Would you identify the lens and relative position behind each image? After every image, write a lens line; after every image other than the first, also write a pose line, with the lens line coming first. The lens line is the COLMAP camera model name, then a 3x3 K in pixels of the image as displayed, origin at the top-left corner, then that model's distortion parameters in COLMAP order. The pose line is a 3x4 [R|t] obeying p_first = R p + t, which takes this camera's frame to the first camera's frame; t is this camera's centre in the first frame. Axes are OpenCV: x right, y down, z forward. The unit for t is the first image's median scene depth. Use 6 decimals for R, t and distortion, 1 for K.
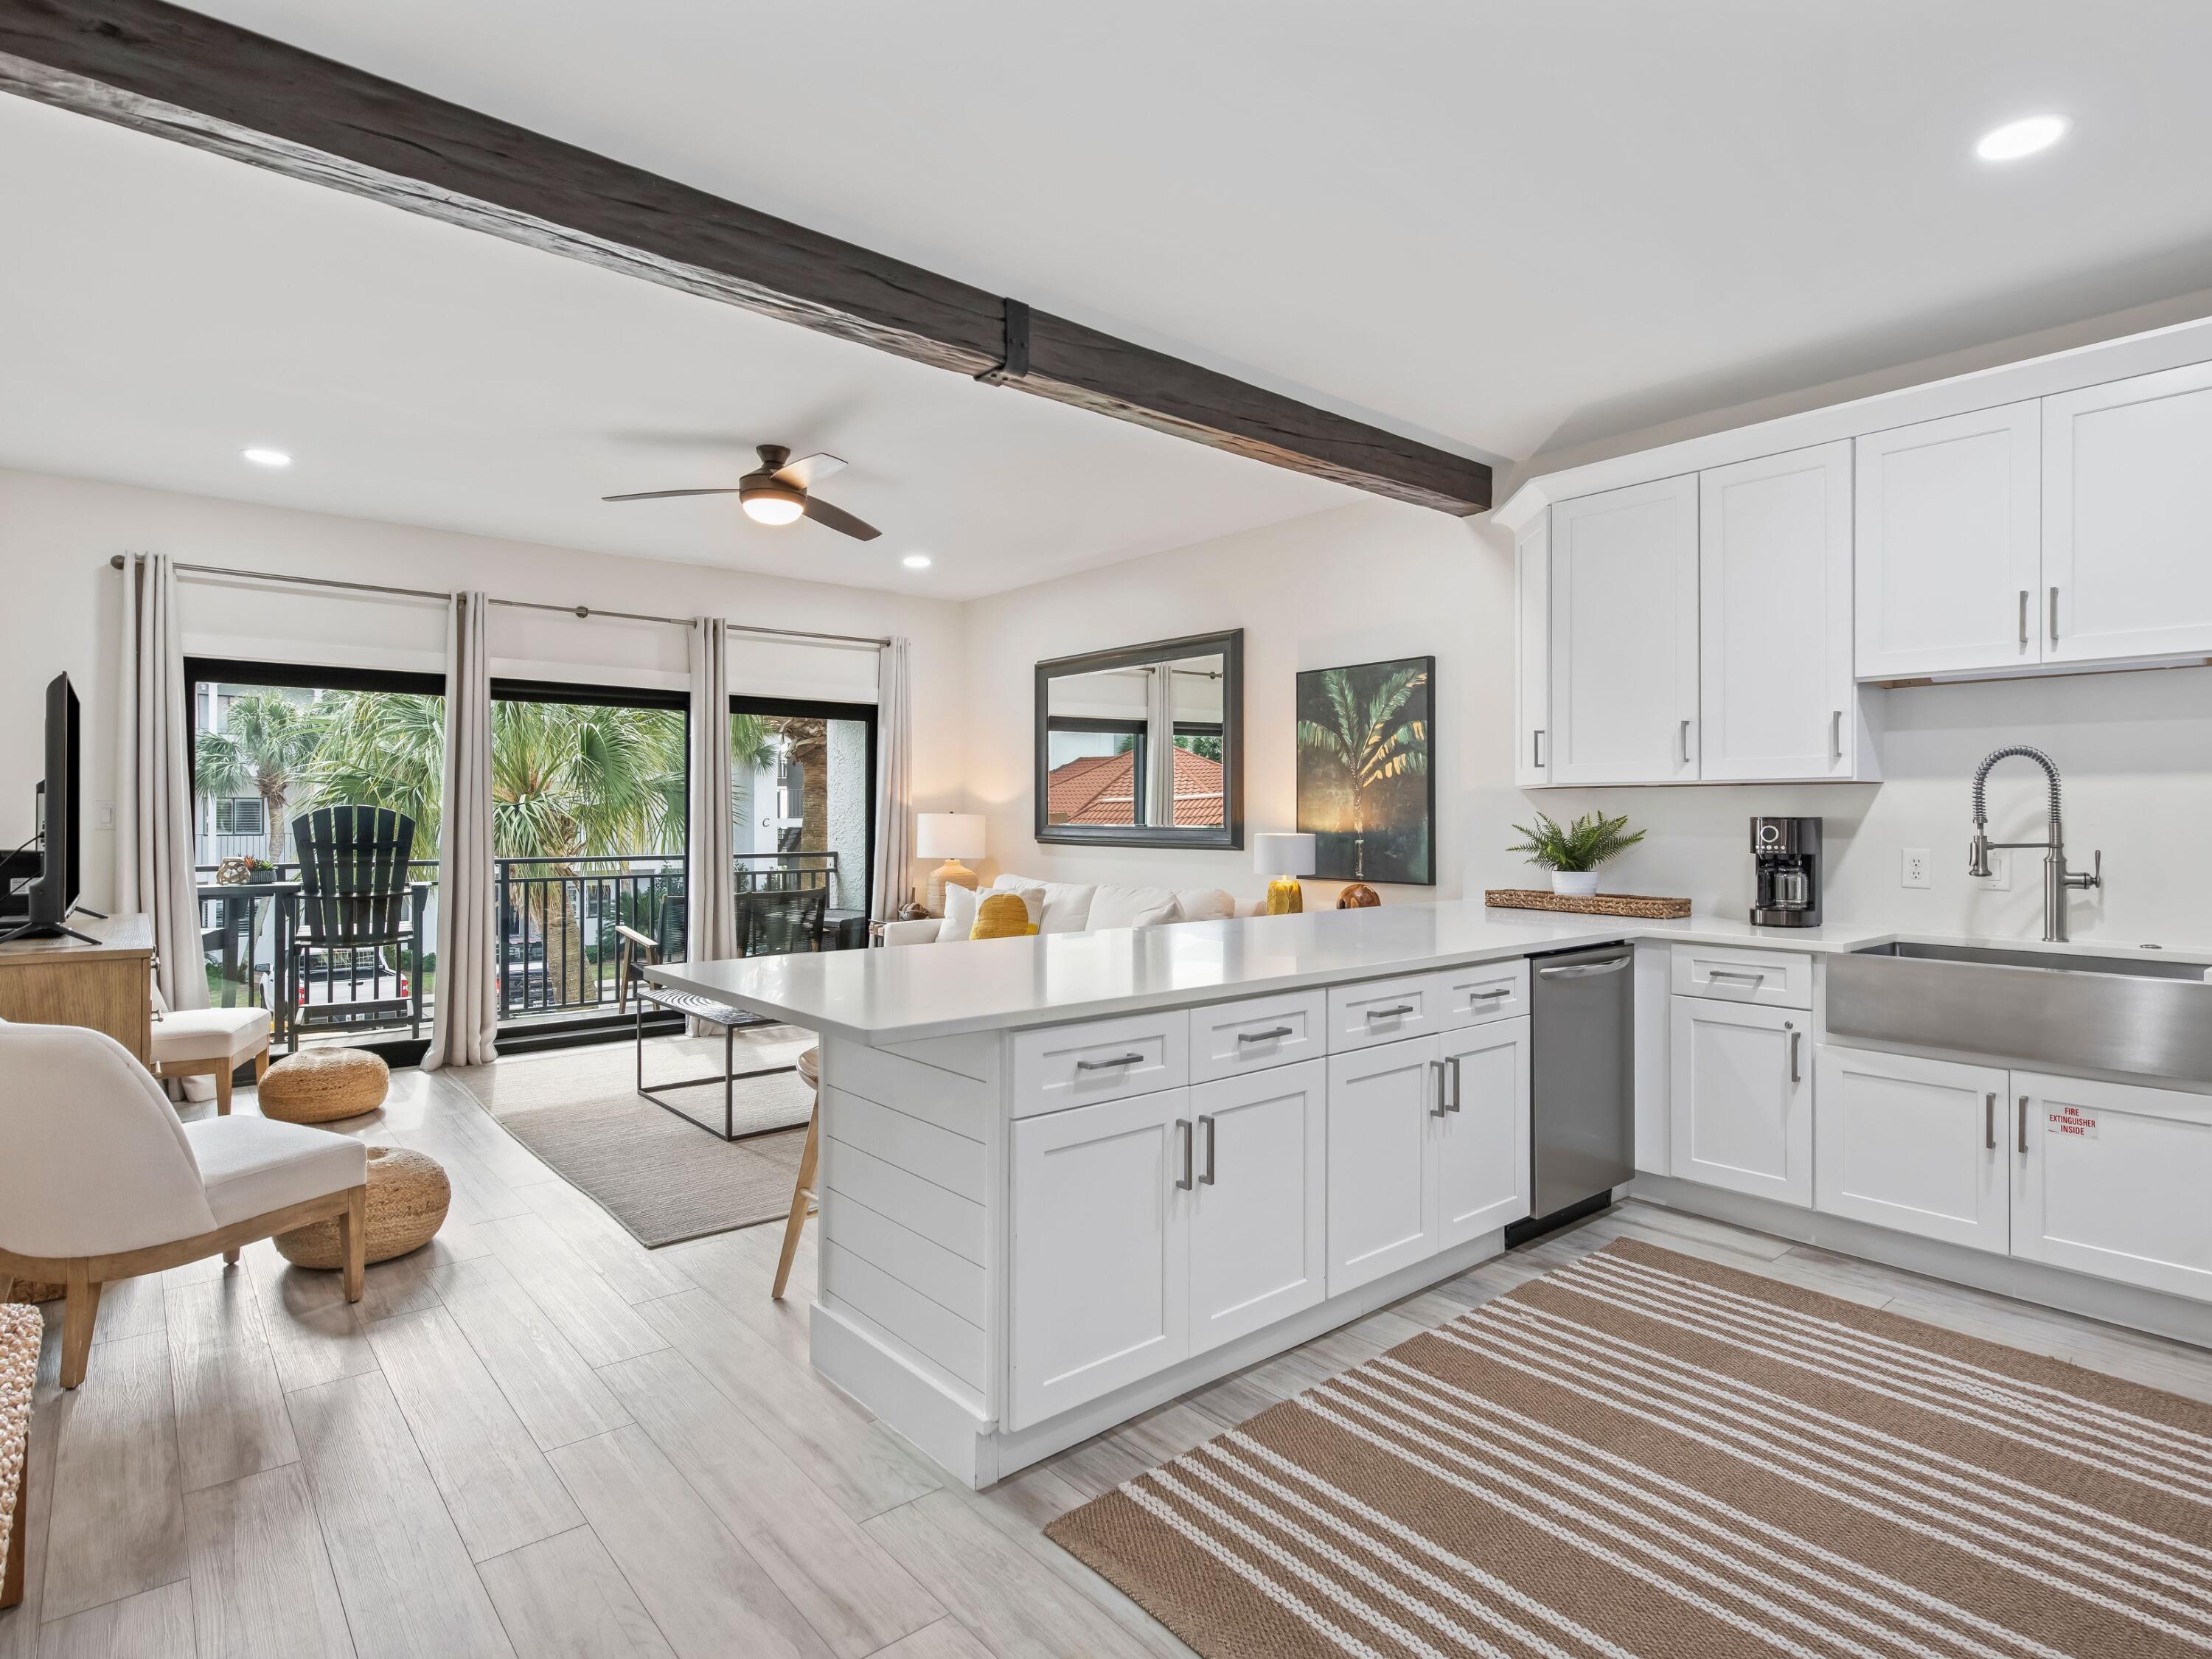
lens RADIAL K [[1162.5, 0, 1106.0], [0, 1162.5, 829.5], [0, 0, 1]] dist [0.000610, -0.000940]
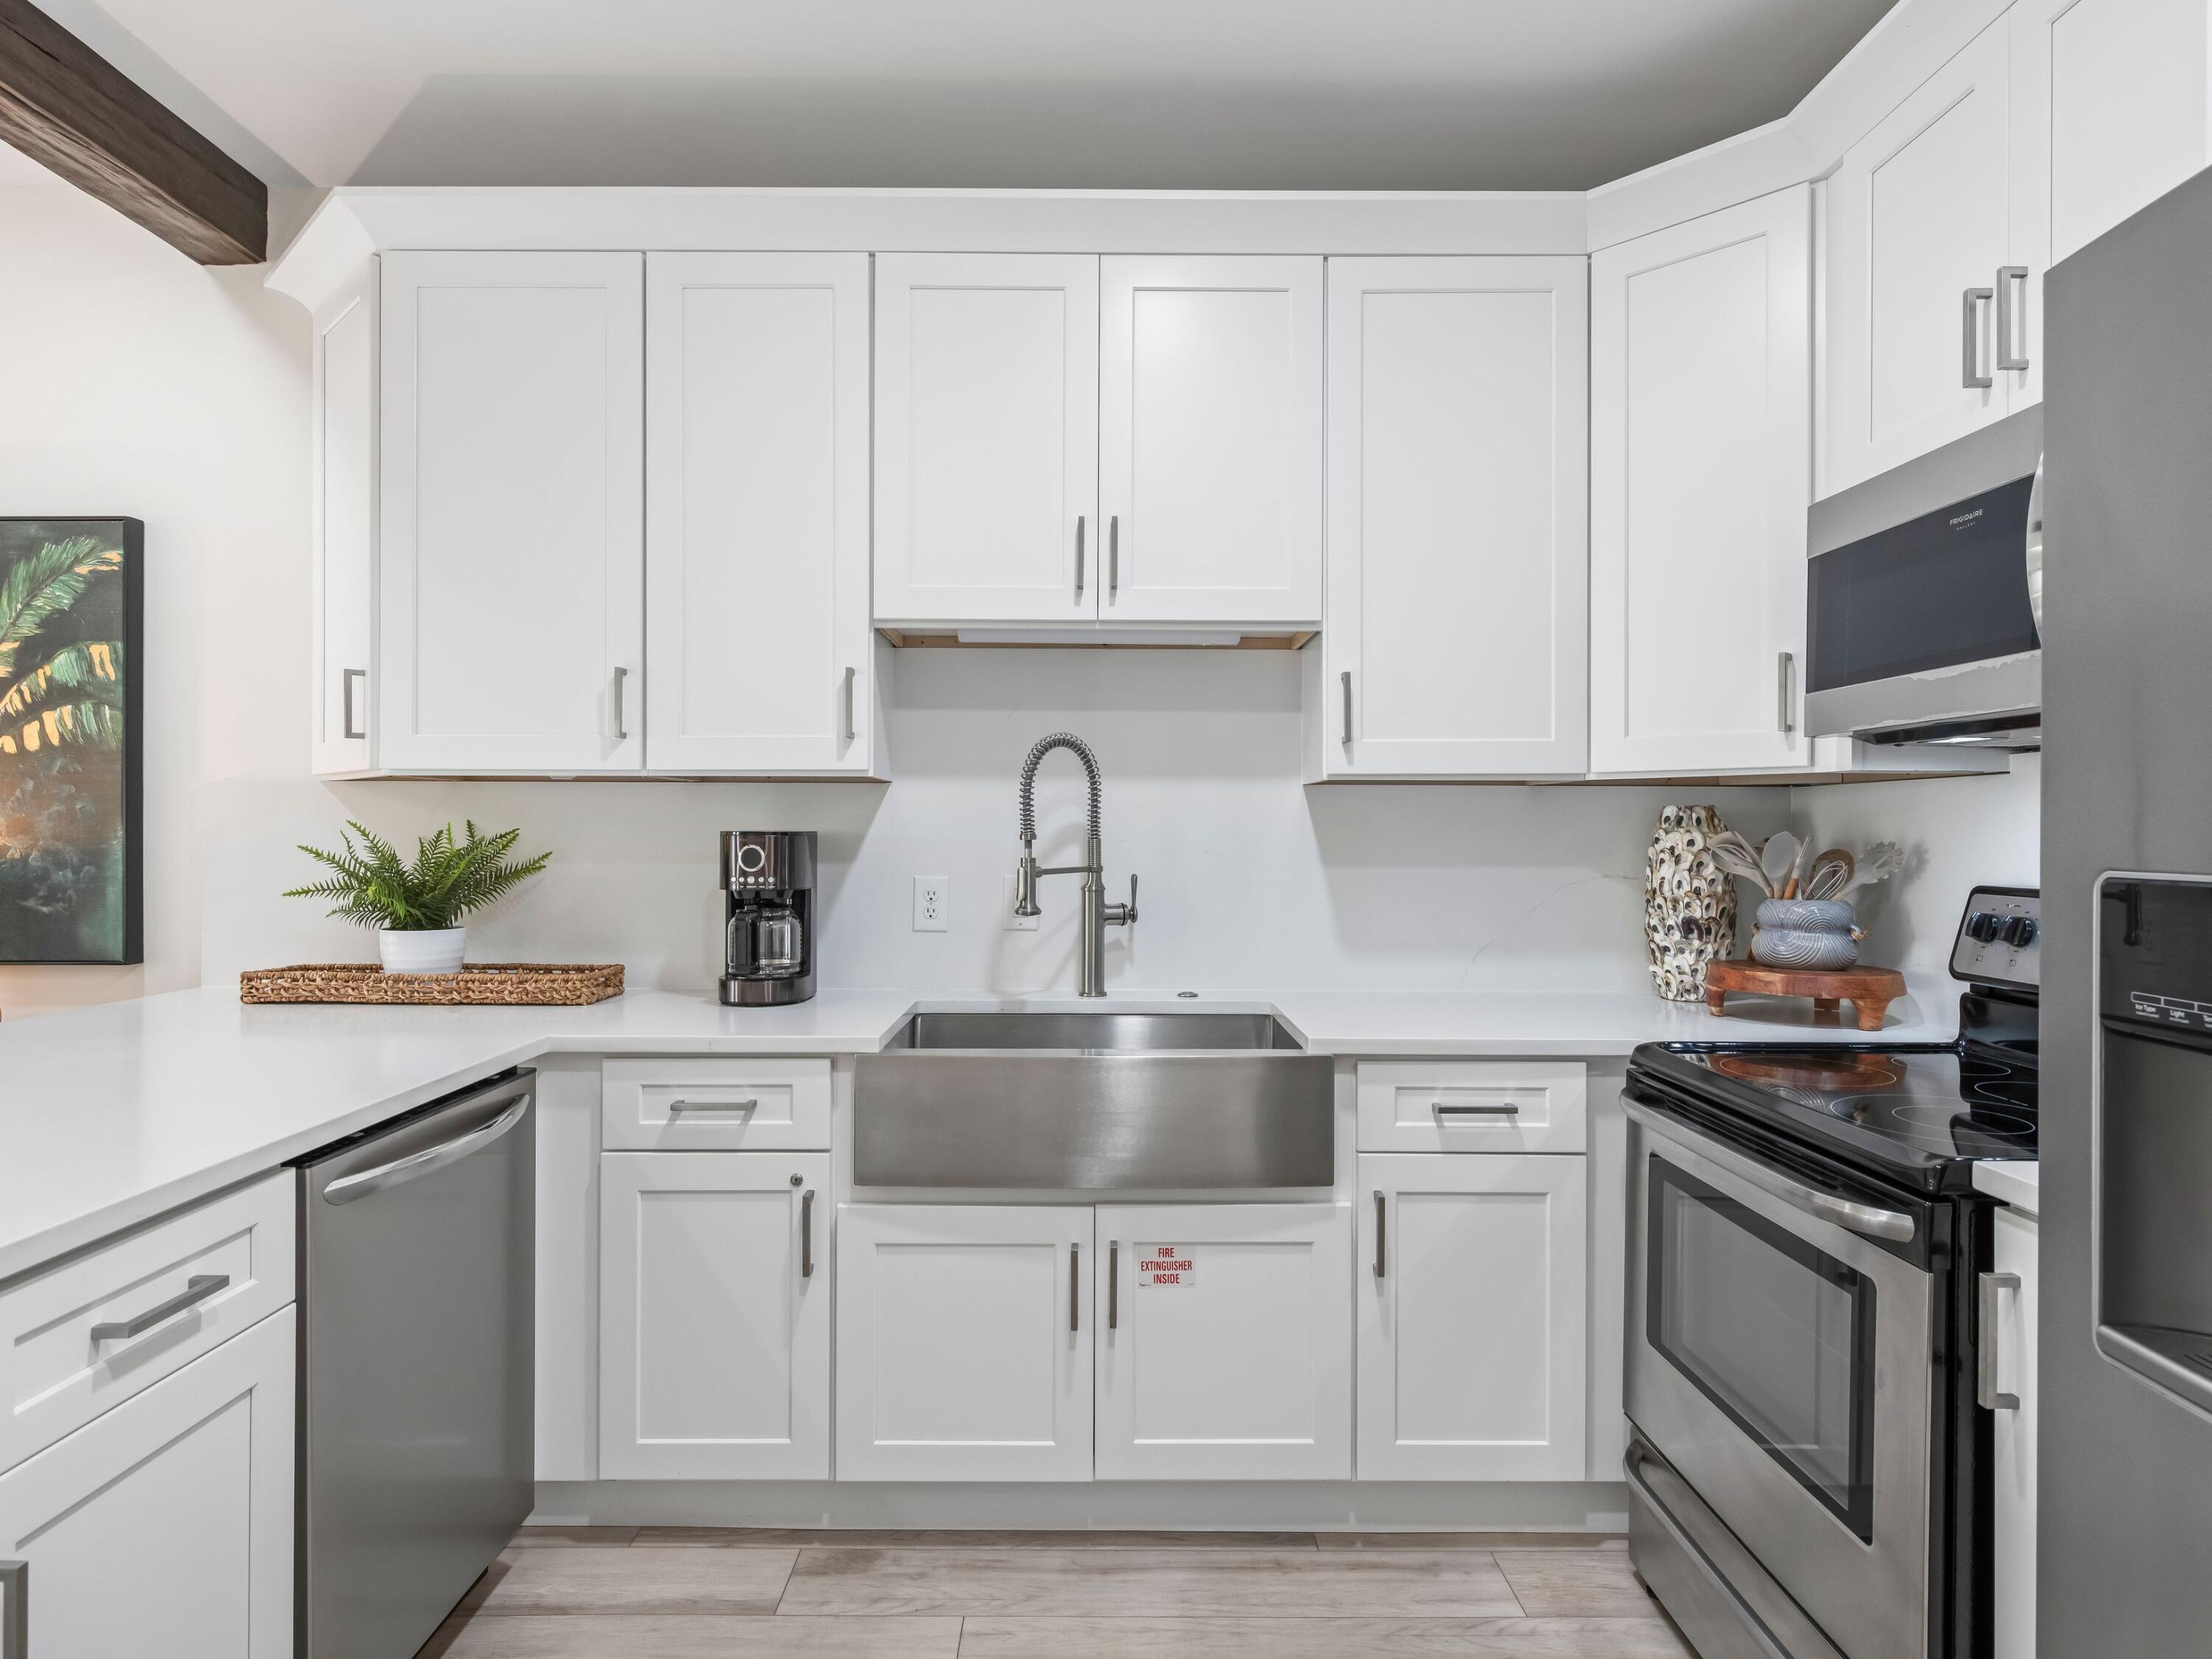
lens RADIAL K [[1241.5, 0, 1102.2], [0, 1241.5, 810.5], [0, 0, 1]] dist [0.001181, -0.000318]
pose [[0.642959, 0.013511, 0.765782, 0.179712], [0.007745, 0.999679, -0.024141, -0.004206], [-0.765862, 0.021453, 0.642647, 0.423442]]
